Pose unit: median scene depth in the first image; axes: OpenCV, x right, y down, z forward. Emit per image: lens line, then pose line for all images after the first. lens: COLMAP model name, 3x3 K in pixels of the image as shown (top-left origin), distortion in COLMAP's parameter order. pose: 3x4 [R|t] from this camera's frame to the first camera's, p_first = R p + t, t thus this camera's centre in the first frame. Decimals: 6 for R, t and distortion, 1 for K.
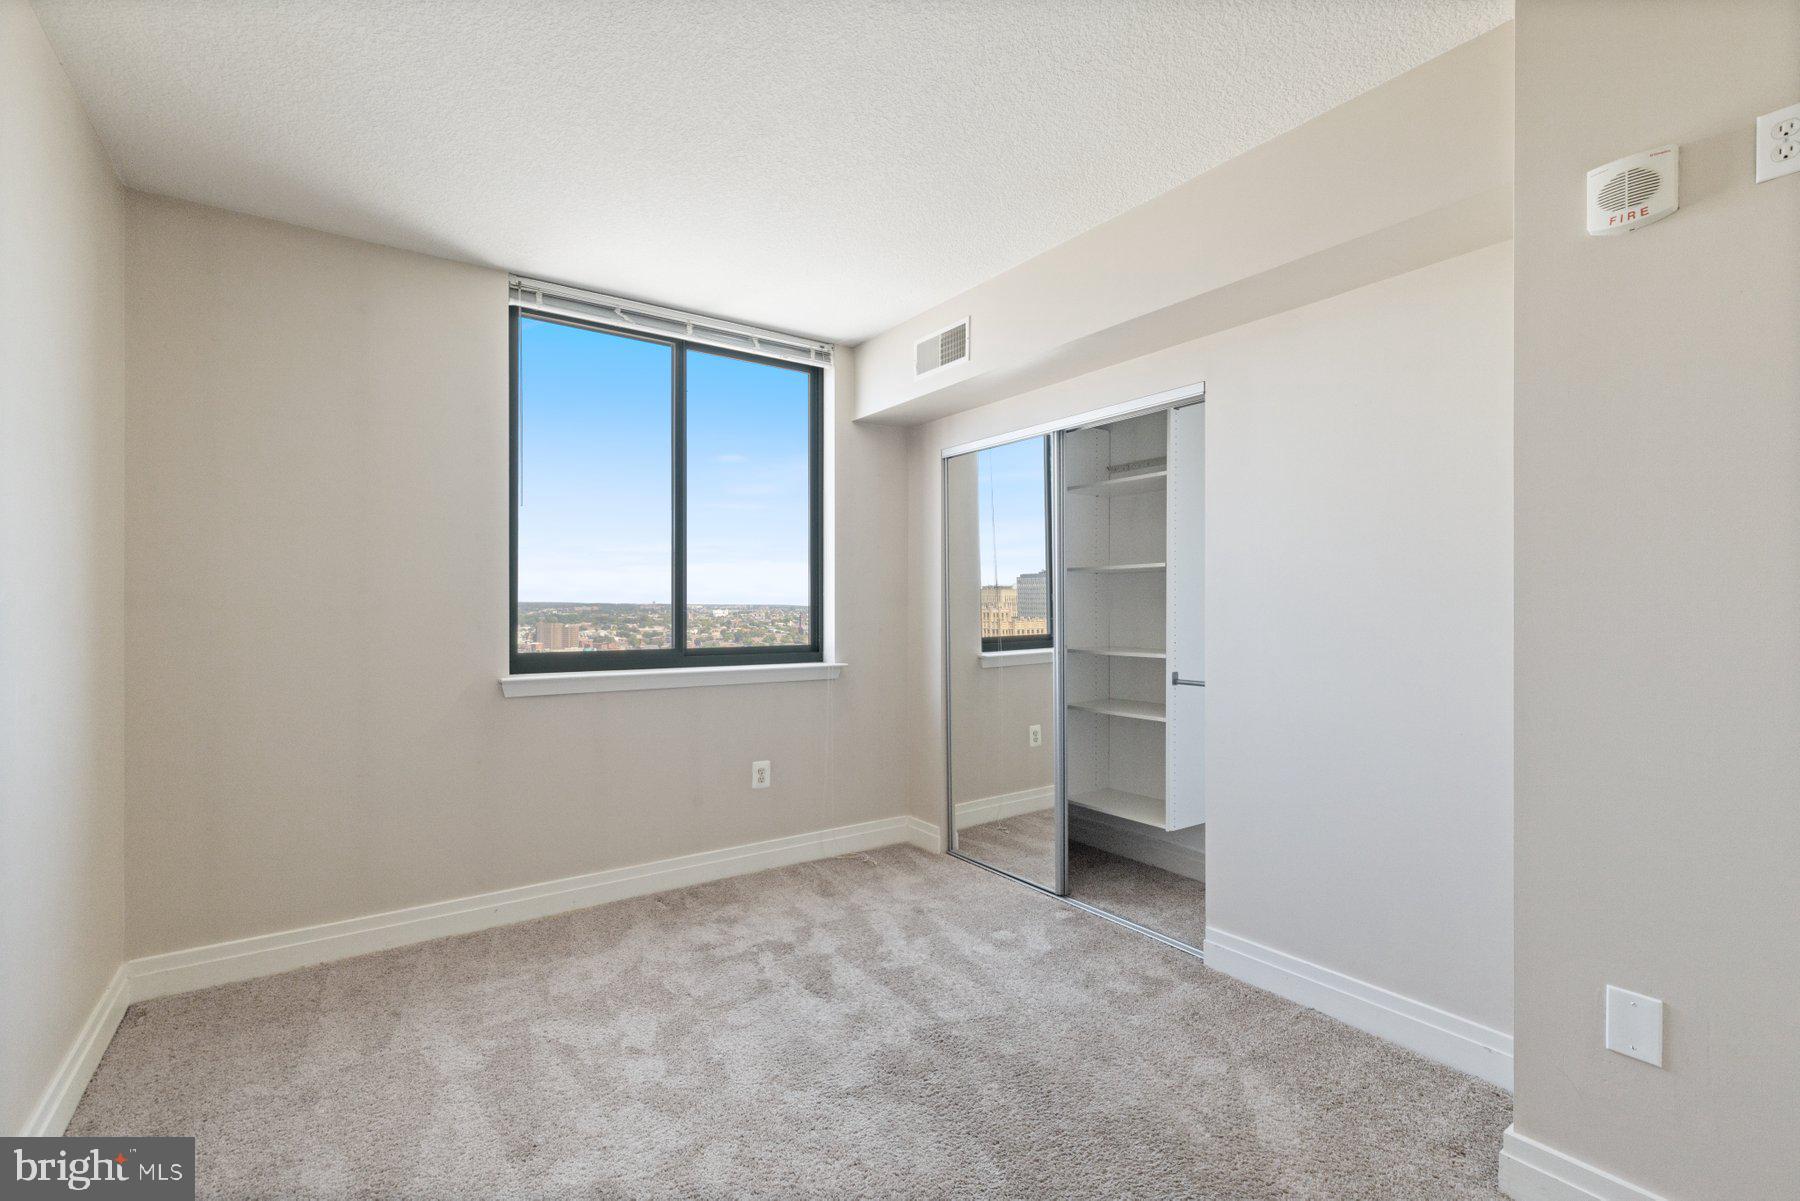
lens RADIAL K [[806.2, 0, 910.3], [0, 806.2, 605.9], [0, 0, 1]] dist [0.001177, 0.000354]
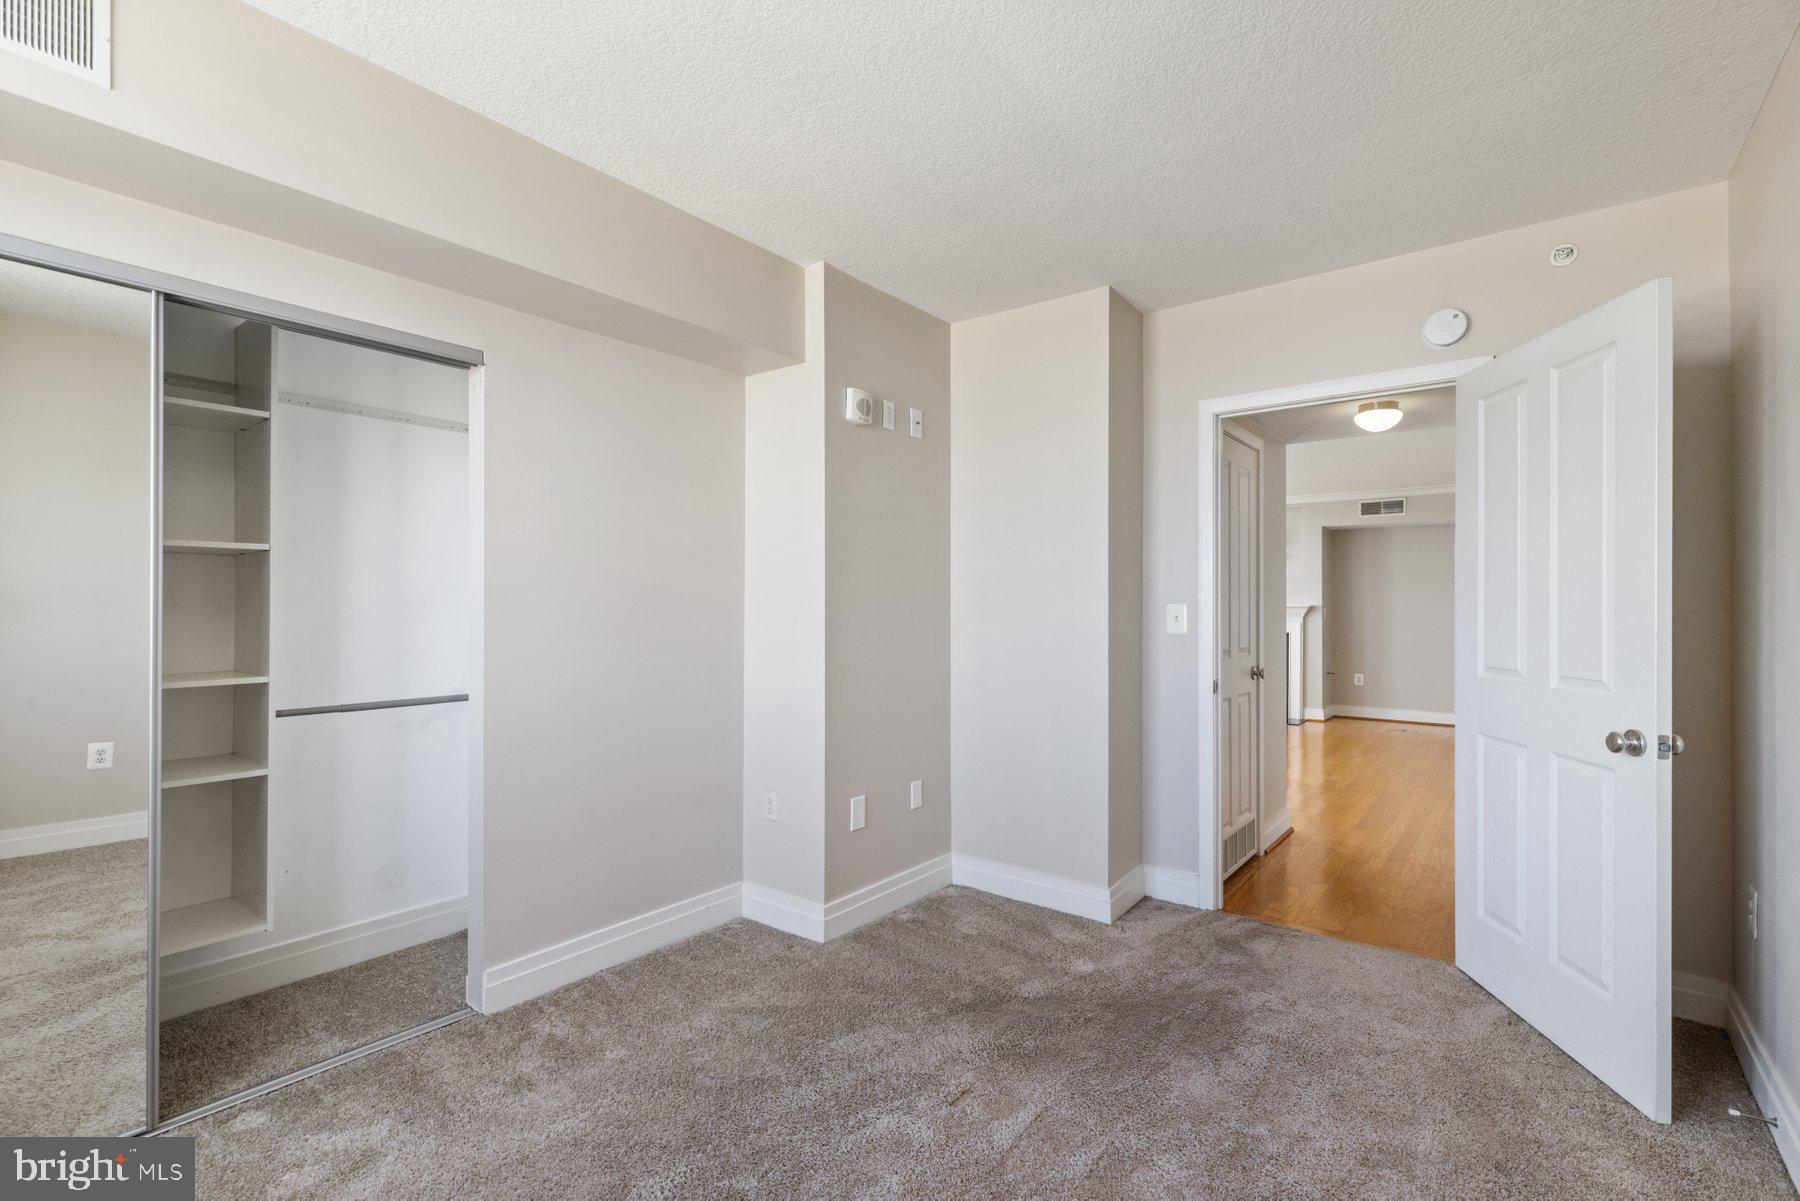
lens RADIAL K [[806.2, 0, 910.3], [0, 806.2, 605.9], [0, 0, 1]] dist [0.001177, 0.000354]
pose [[-0.287812, 0.005664, 0.957670, -0.597408], [-0.002701, 0.999974, -0.006725, 0.003347], [-0.957683, -0.004522, -0.287789, 0.794515]]
